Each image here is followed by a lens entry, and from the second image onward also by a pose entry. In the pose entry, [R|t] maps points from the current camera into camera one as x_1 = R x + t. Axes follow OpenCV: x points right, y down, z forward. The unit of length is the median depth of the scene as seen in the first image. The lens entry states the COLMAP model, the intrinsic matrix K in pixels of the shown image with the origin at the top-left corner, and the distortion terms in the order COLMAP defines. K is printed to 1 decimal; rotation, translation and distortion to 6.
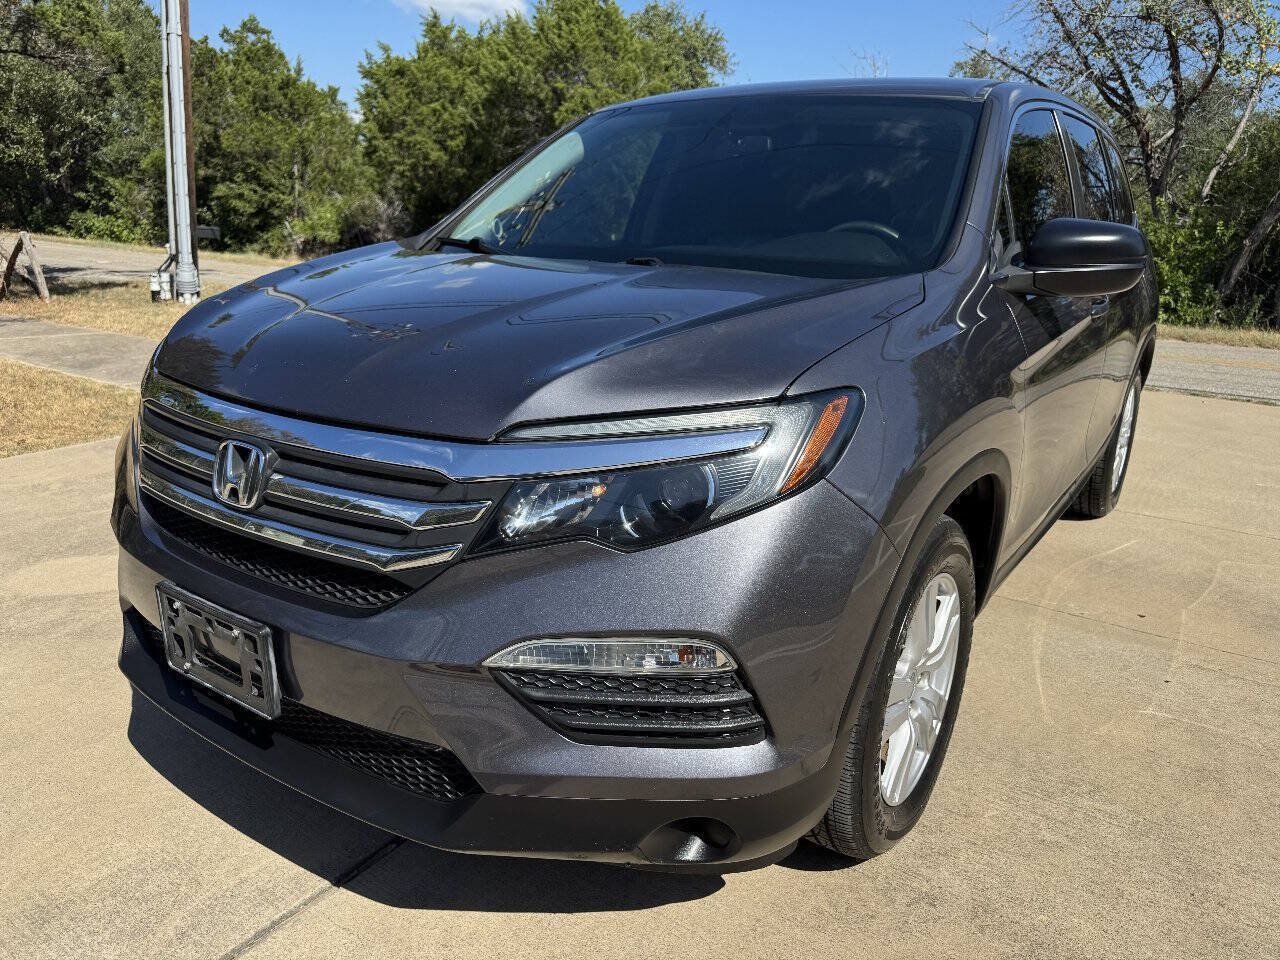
lens RADIAL K [[914.5, 0, 645.5], [0, 914.5, 484.4], [0, 0, 1]] dist [0.025372, -0.023154]
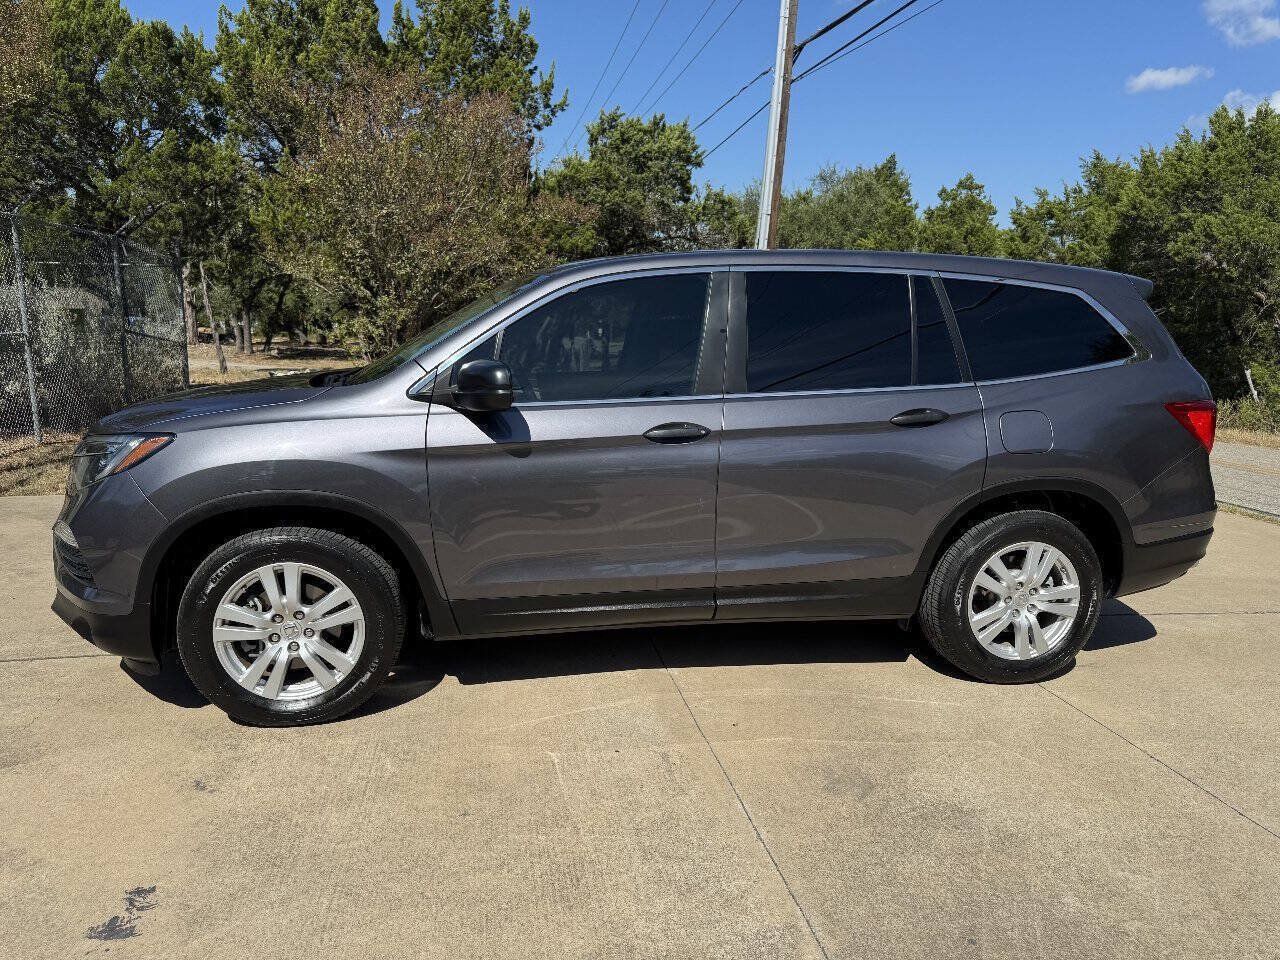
lens RADIAL K [[914.5, 0, 645.5], [0, 914.5, 484.4], [0, 0, 1]] dist [0.025372, -0.023154]
pose [[0.714007, 0.110953, -0.691291, 0.152457], [-0.204952, 0.977234, -0.054840, -0.006487], [0.669469, 0.180838, 0.720493, 0.015555]]
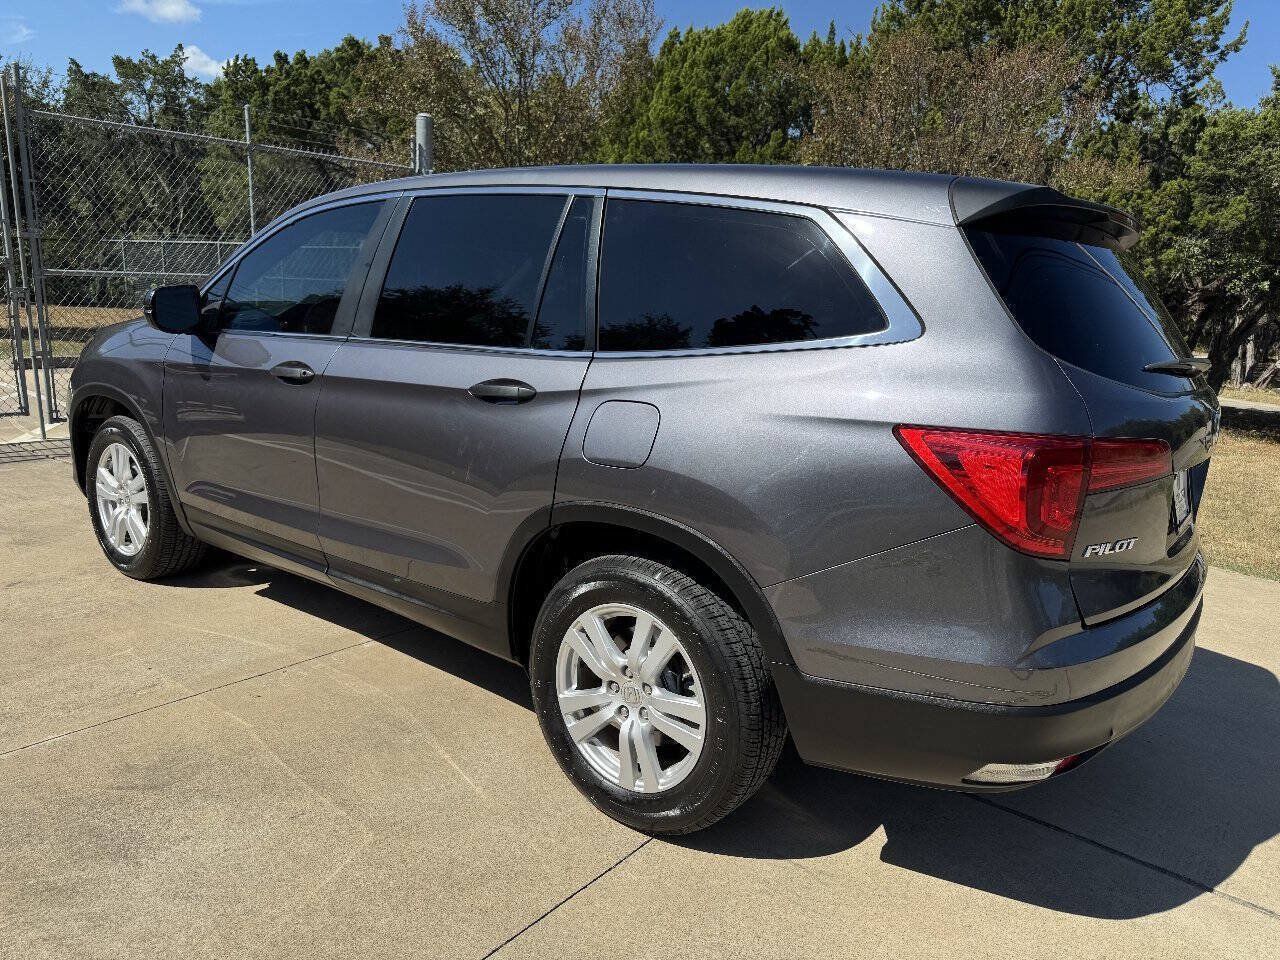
lens RADIAL K [[908.5, 0, 642.8], [0, 908.5, 486.0], [0, 0, 1]] dist [0.029825, -0.026526]
pose [[-0.044243, 0.181846, -0.982331, 0.186743], [-0.348997, 0.918530, 0.185754, -0.049643], [0.936079, 0.351049, 0.022826, 0.167484]]
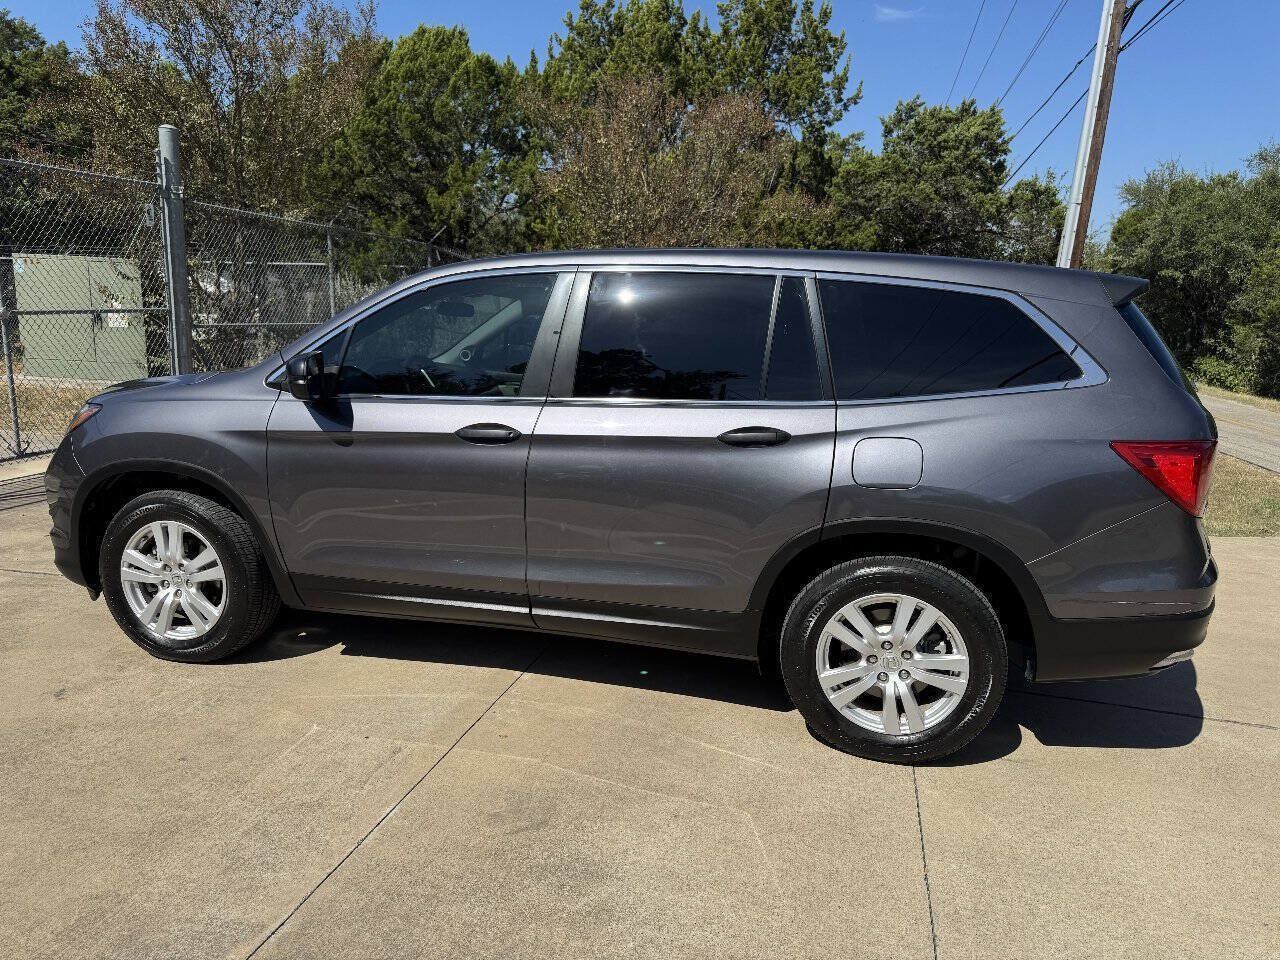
lens RADIAL K [[911.2, 0, 640.0], [0, 911.2, 480.0], [0, 0, 1]] dist [0.034882, -0.035813]
pose [[0.366111, 0.159021, -0.916883, 0.195450], [-0.296766, 0.953797, 0.046924, -0.029648], [0.881982, 0.254920, 0.396388, 0.085457]]
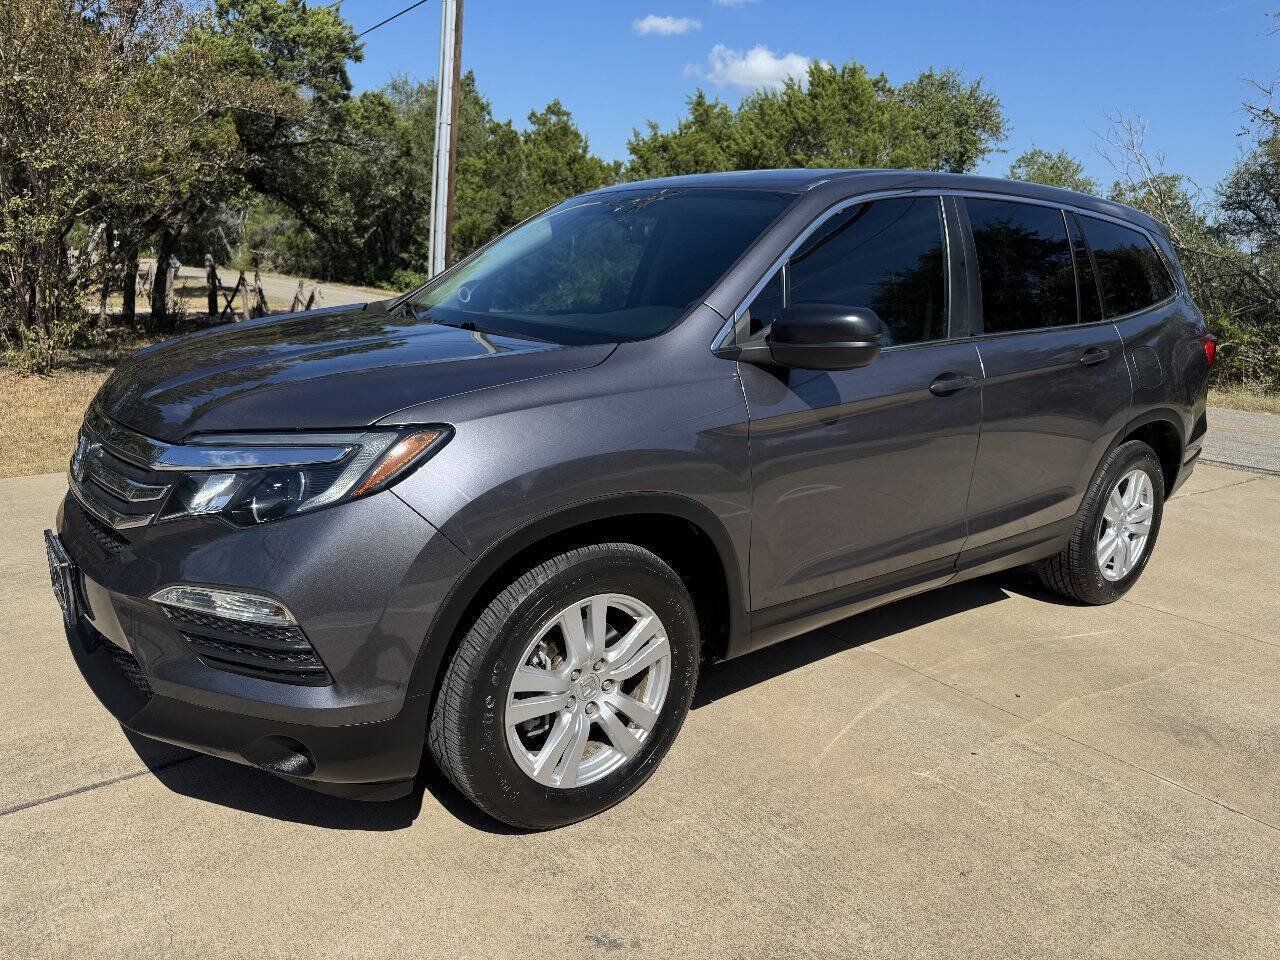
lens RADIAL K [[904.1, 0, 651.0], [0, 904.1, 493.6], [0, 0, 1]] dist [0.070172, -0.096241]
pose [[0.956202, 0.085419, -0.279966, 0.054844], [-0.100260, 0.994193, -0.039098, 0.000686], [0.275000, 0.065455, 0.959214, -0.008985]]
